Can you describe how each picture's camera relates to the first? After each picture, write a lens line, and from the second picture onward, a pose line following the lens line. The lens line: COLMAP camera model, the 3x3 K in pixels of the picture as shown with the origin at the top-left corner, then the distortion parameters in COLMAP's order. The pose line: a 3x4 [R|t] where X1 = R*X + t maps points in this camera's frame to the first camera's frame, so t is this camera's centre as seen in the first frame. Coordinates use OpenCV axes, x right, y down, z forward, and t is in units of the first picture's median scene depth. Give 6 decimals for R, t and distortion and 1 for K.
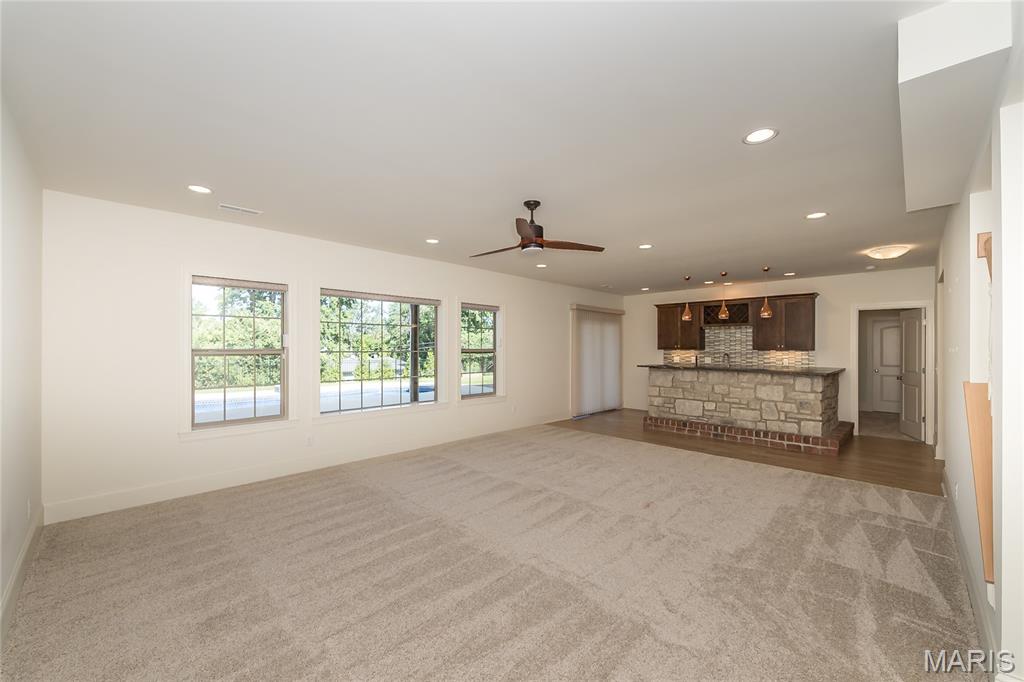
lens RADIAL K [[412.9, 0, 512.0], [0, 412.9, 341.0], [0, 0, 1]] dist [0.000566, -0.000175]
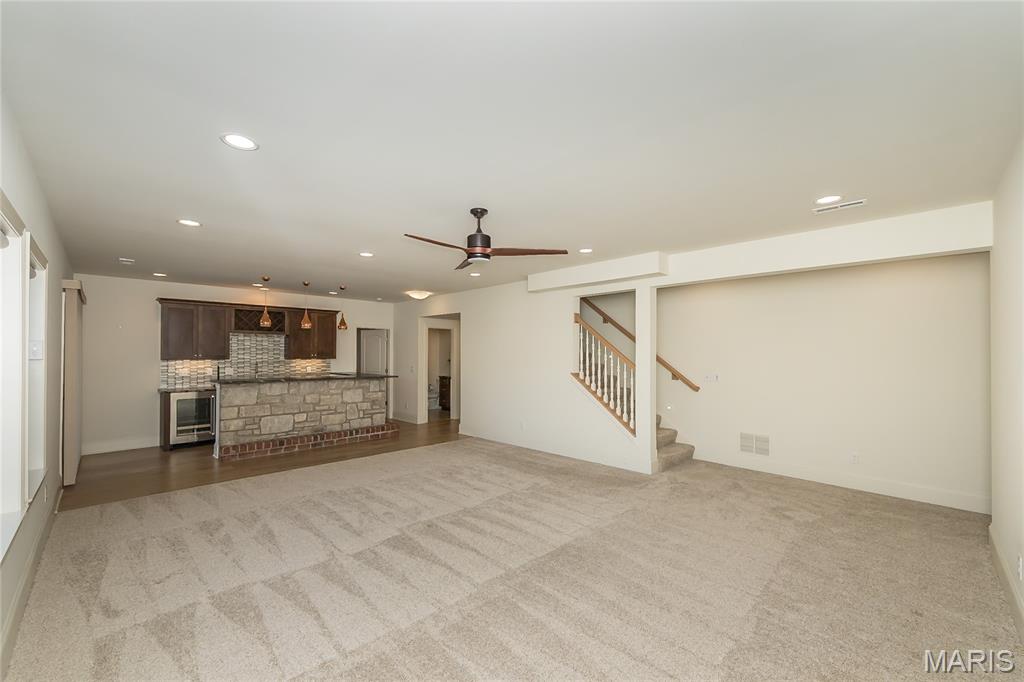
lens RADIAL K [[412.9, 0, 512.0], [0, 412.9, 341.0], [0, 0, 1]] dist [0.000566, -0.000175]
pose [[0.008237, 0.030513, 0.999500, -0.491769], [-0.014322, 0.999435, -0.030393, 0.000740], [-0.999864, -0.014065, 0.008670, 0.505655]]
